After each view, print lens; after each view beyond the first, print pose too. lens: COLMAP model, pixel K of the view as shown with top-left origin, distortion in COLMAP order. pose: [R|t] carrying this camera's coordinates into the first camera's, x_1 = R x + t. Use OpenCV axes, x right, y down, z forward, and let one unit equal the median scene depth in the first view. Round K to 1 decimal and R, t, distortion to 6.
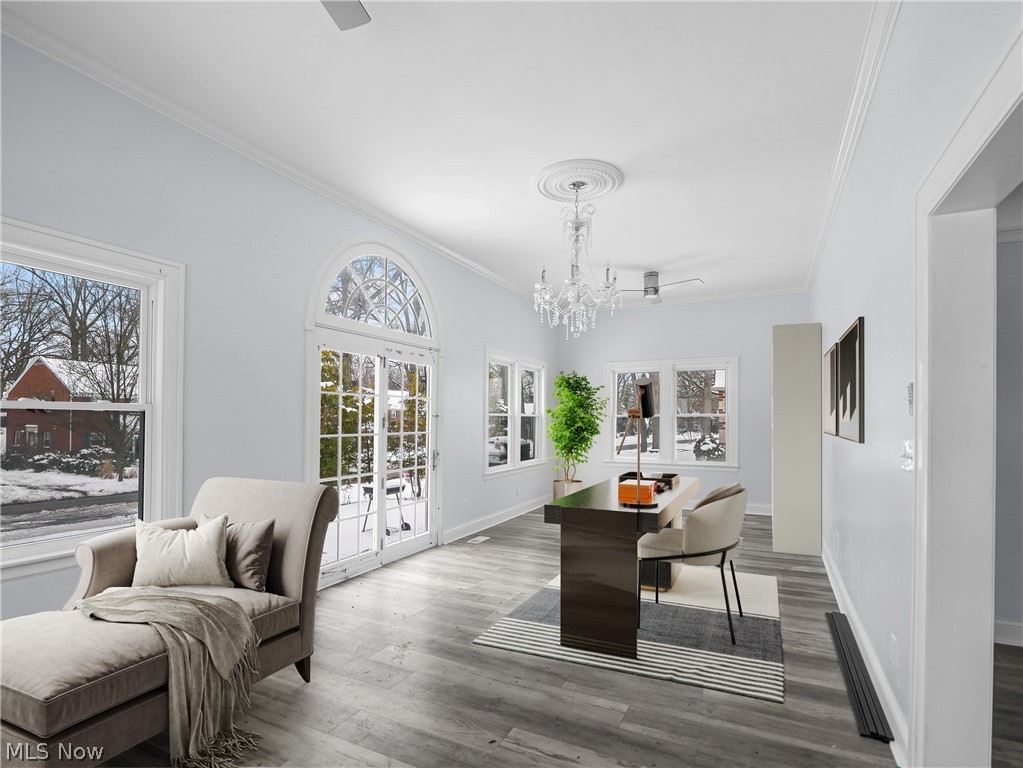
lens RADIAL K [[507.1, 0, 506.7], [0, 507.1, 394.9], [0, 0, 1]] dist [-0.000476, 0.000150]
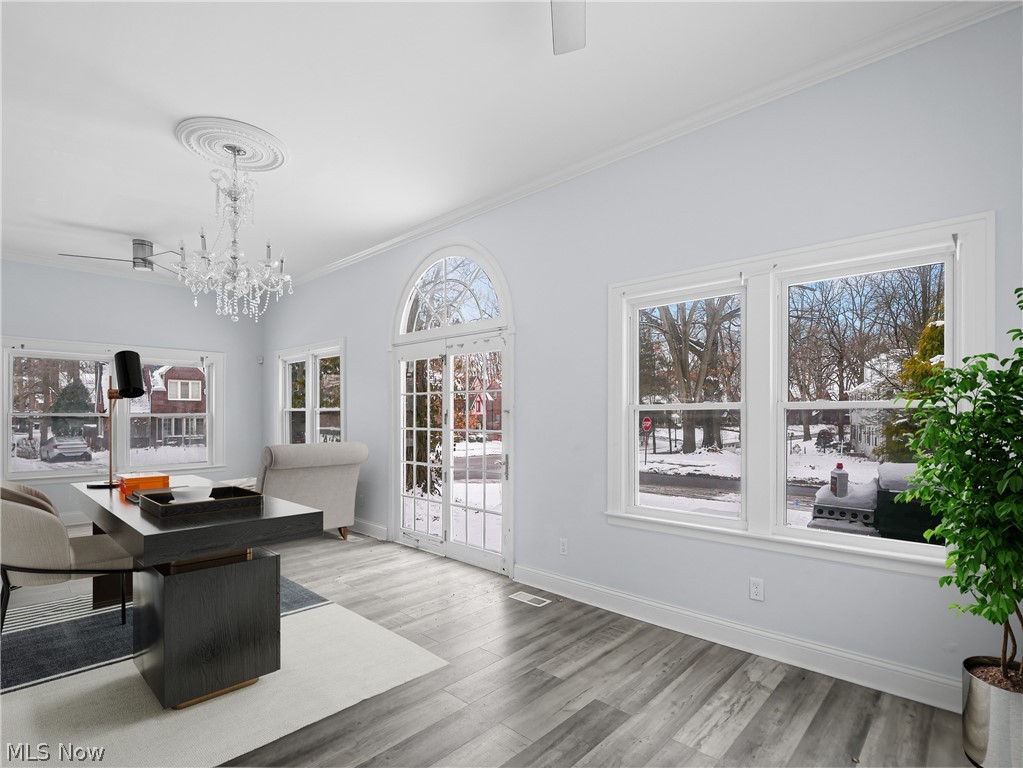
lens RADIAL K [[507.1, 0, 506.7], [0, 507.1, 394.9], [0, 0, 1]] dist [-0.000476, 0.000150]
pose [[-0.278853, -0.028291, -0.959917, 0.743882], [0.051816, 0.997667, -0.044456, 0.060836], [0.958935, -0.062136, -0.276737, 1.466586]]
